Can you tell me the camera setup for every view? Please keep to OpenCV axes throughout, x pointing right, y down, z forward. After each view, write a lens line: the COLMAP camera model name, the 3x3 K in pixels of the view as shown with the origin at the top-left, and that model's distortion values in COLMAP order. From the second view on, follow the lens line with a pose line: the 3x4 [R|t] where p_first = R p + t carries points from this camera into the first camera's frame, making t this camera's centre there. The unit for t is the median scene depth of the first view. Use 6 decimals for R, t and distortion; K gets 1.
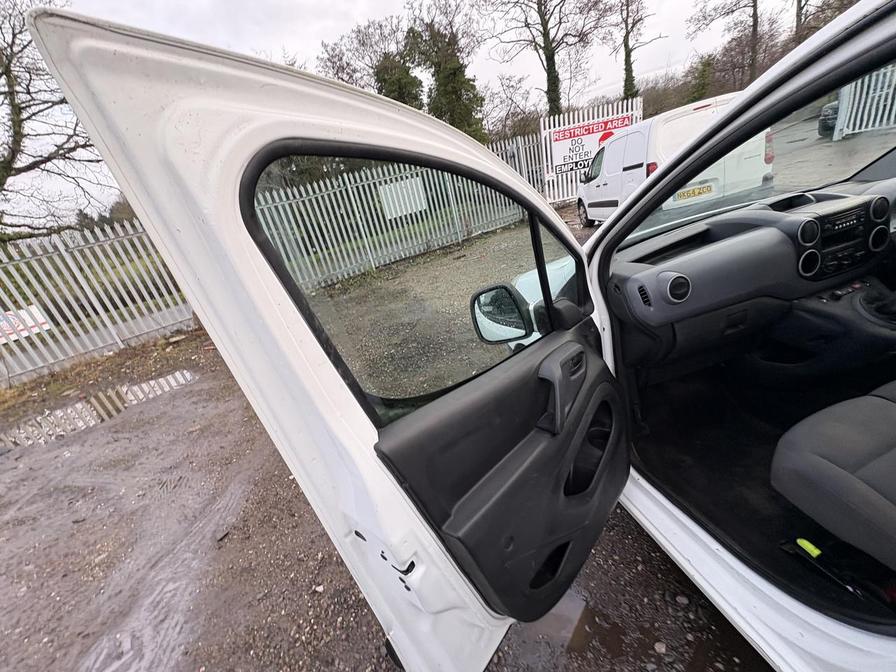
lens RADIAL K [[357.8, 0, 447.8], [0, 357.8, 336.9], [0, 0, 1]] dist [0.001504, 0.000107]
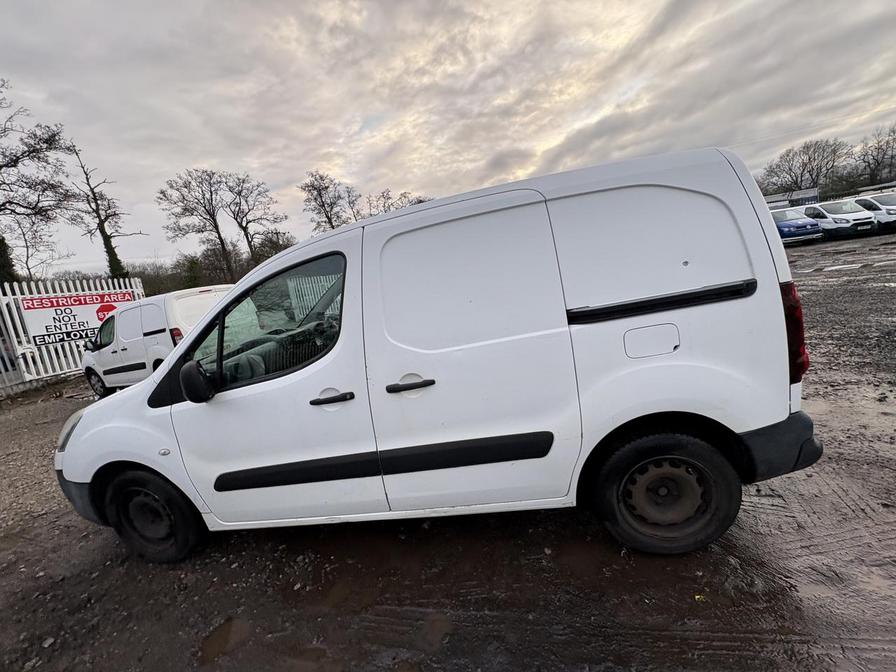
lens RADIAL K [[357.8, 0, 447.2], [0, 357.8, 336.4], [0, 0, 1]] dist [0.001504, 0.000107]
pose [[0.407853, -0.002344, 0.913045, -0.061661], [0.405887, 0.896221, -0.179007, 0.049569], [-0.817870, 0.443601, 0.366478, -0.064169]]
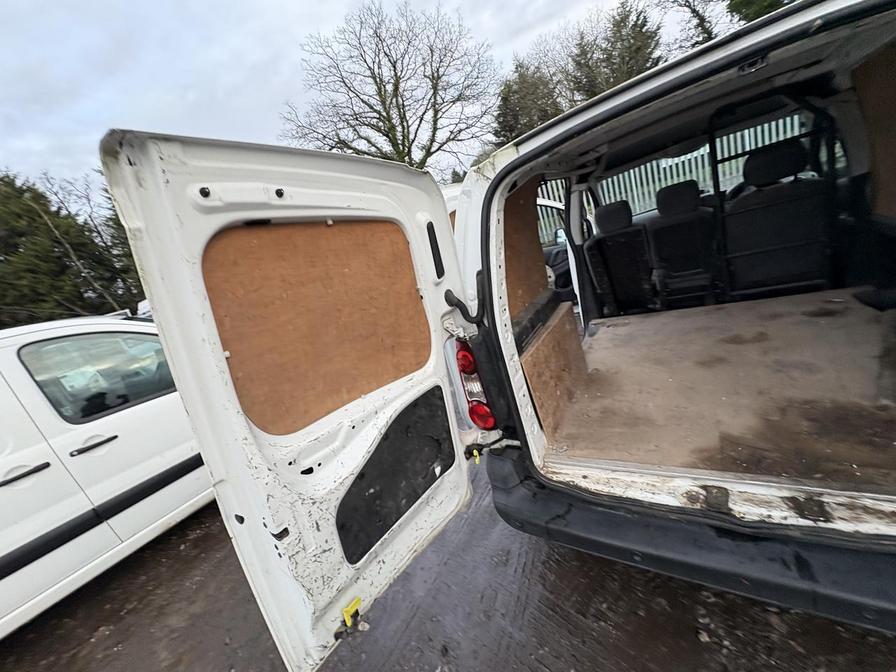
lens RADIAL K [[357.8, 0, 447.3], [0, 357.8, 334.2], [0, 0, 1]] dist [0.001504, 0.000107]
pose [[0.703494, 0.218249, -0.676360, 0.209189], [-0.120696, 0.974545, 0.188929, 0.035547], [0.700377, -0.051277, 0.711929, -0.243462]]
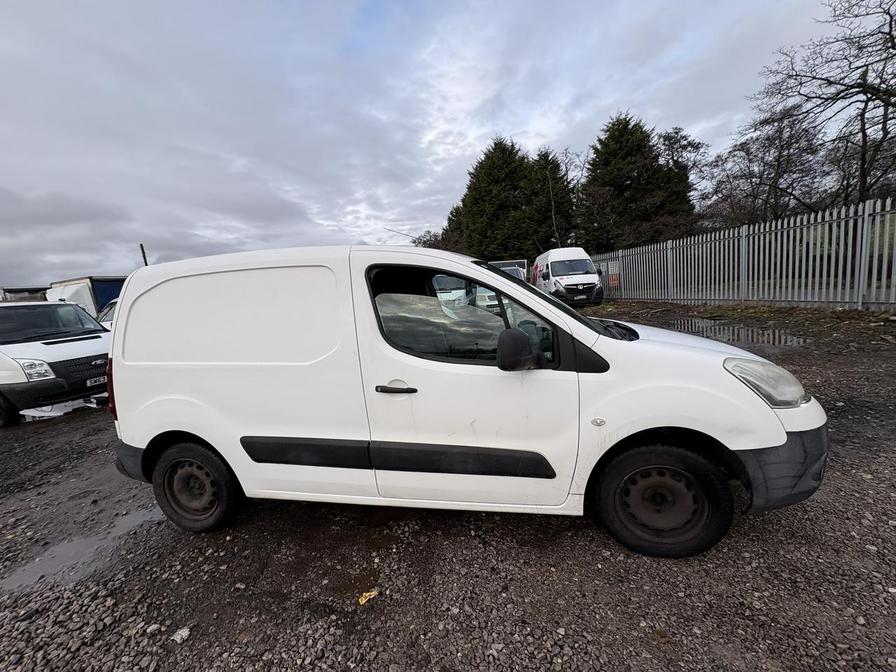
lens RADIAL K [[357.8, 0, 454.4], [0, 357.8, 335.6], [0, 0, 1]] dist [0.001504, 0.000107]
pose [[-0.392231, 0.387205, -0.834402, 0.370920], [-0.171007, 0.860584, 0.479741, -0.156656], [0.903831, 0.330858, -0.271333, 0.166281]]
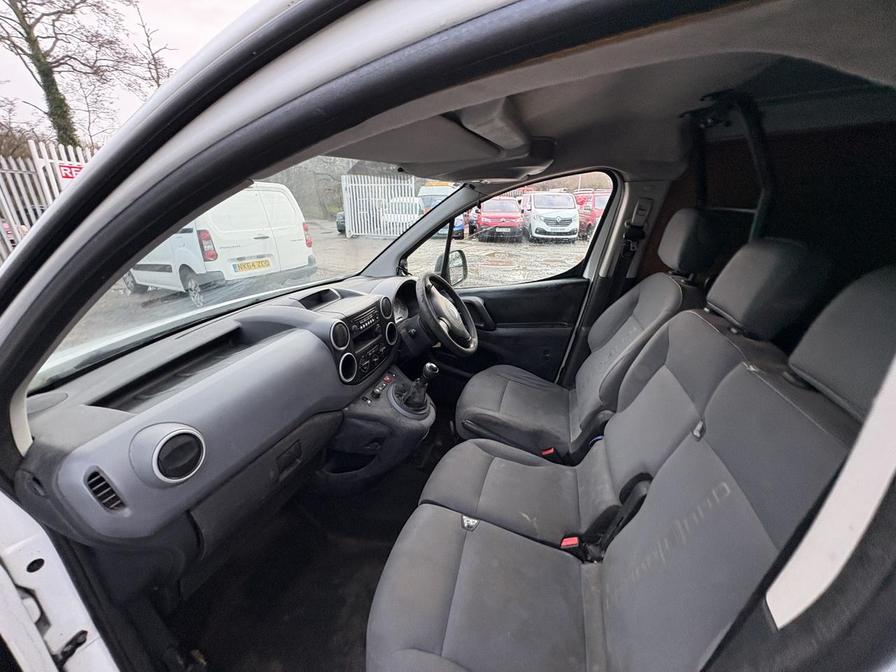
lens RADIAL K [[357.8, 0, 448.0], [0, 357.8, 338.0], [0, 0, 1]] dist [0.001504, 0.000107]
pose [[0.507021, -0.080686, 0.858149, 0.041696], [0.222790, 0.974043, -0.040048, -0.020670], [-0.832643, 0.211492, 0.511837, 0.035584]]
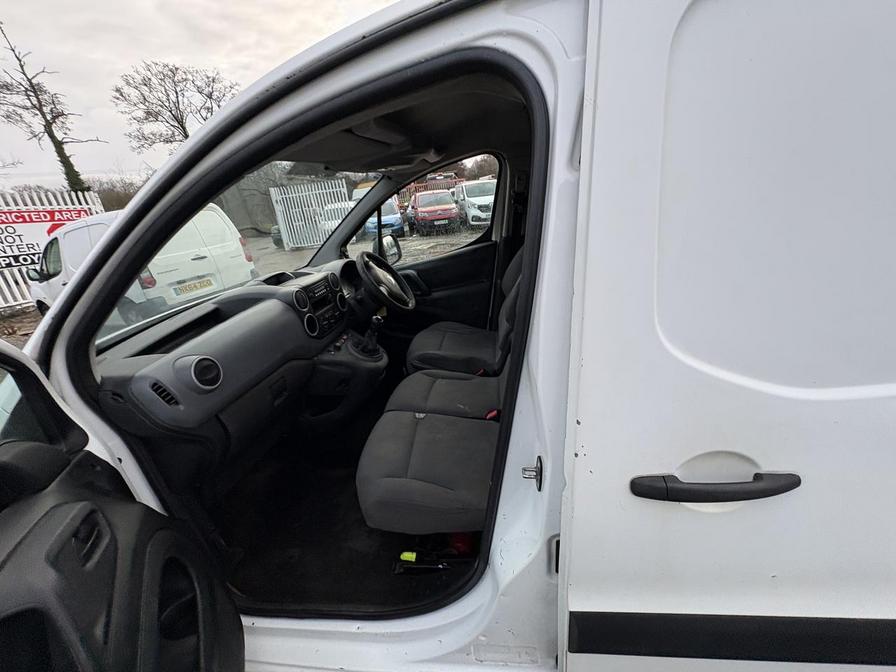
lens RADIAL K [[357.8, 0, 447.4], [0, 357.8, 338.2], [0, 0, 1]] dist [0.001504, 0.000107]
pose [[0.388094, -0.161277, 0.907399, 0.013734], [0.382202, 0.924079, 0.000774, 0.000074], [-0.838633, 0.346509, 0.420270, 0.017885]]
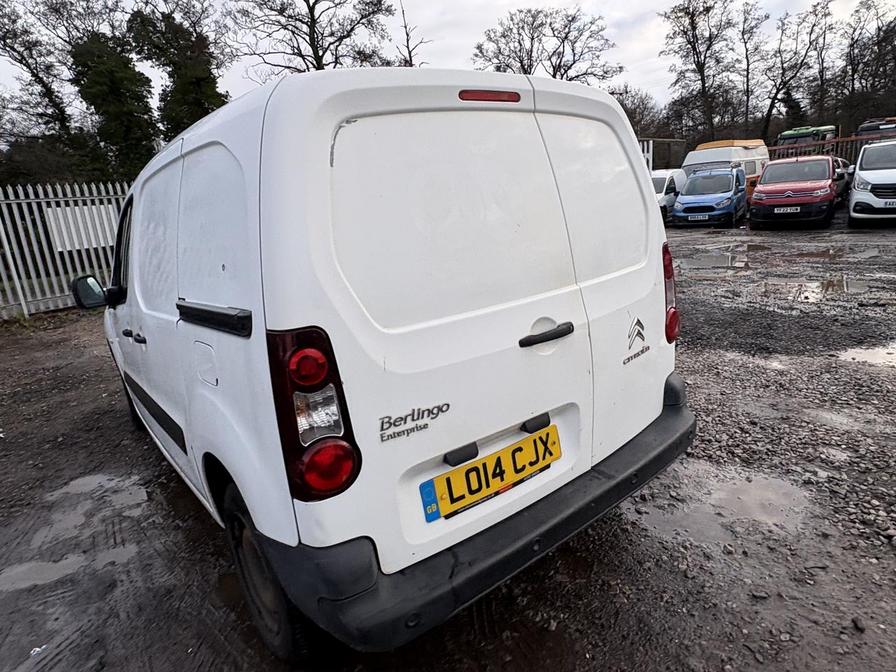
lens RADIAL K [[528.3, 0, 448.0], [0, 528.3, 336.2], [0, 0, 1]] dist [0.006275, 0.000240]
pose [[0.904102, 0.046253, 0.424807, 0.100063], [0.043128, 0.979172, -0.198400, 0.088754], [-0.425135, 0.197695, 0.883276, -0.258992]]
